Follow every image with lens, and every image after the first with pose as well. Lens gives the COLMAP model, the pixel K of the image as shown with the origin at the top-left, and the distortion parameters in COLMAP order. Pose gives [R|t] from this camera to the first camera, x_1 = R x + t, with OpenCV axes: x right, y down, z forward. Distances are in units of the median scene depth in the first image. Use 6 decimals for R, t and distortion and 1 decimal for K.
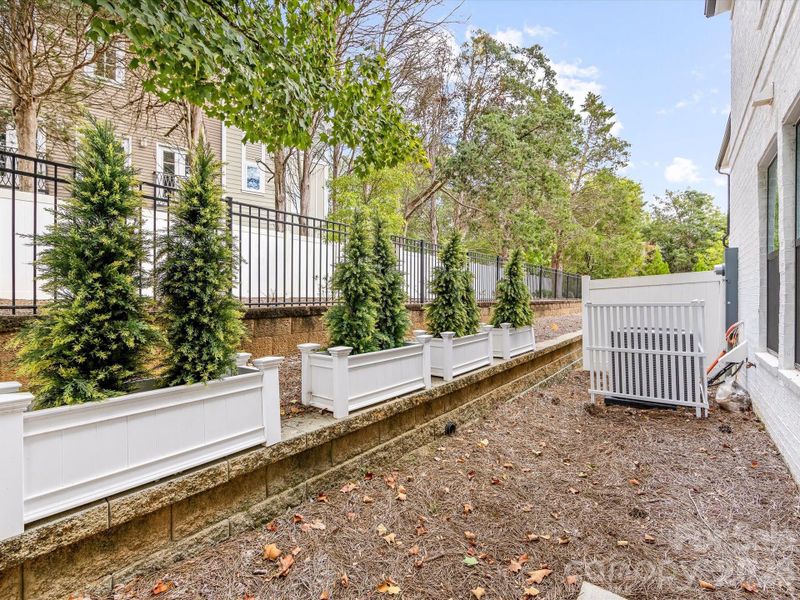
lens RADIAL K [[352.3, 0, 399.2], [0, 352.3, 301.2], [0, 0, 1]] dist [-0.002743, -0.000456]
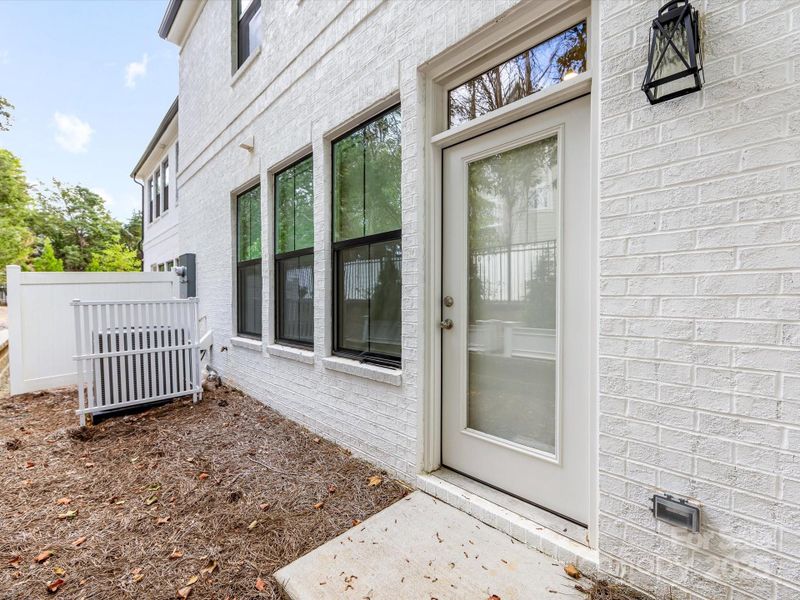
lens RADIAL K [[352.3, 0, 399.2], [0, 352.3, 301.2], [0, 0, 1]] dist [-0.002743, -0.000456]
pose [[0.125541, -0.005468, 0.992073, -0.163522], [0.008788, 0.999952, 0.004399, 0.010757], [-0.992050, 0.008166, 0.125583, 0.206622]]
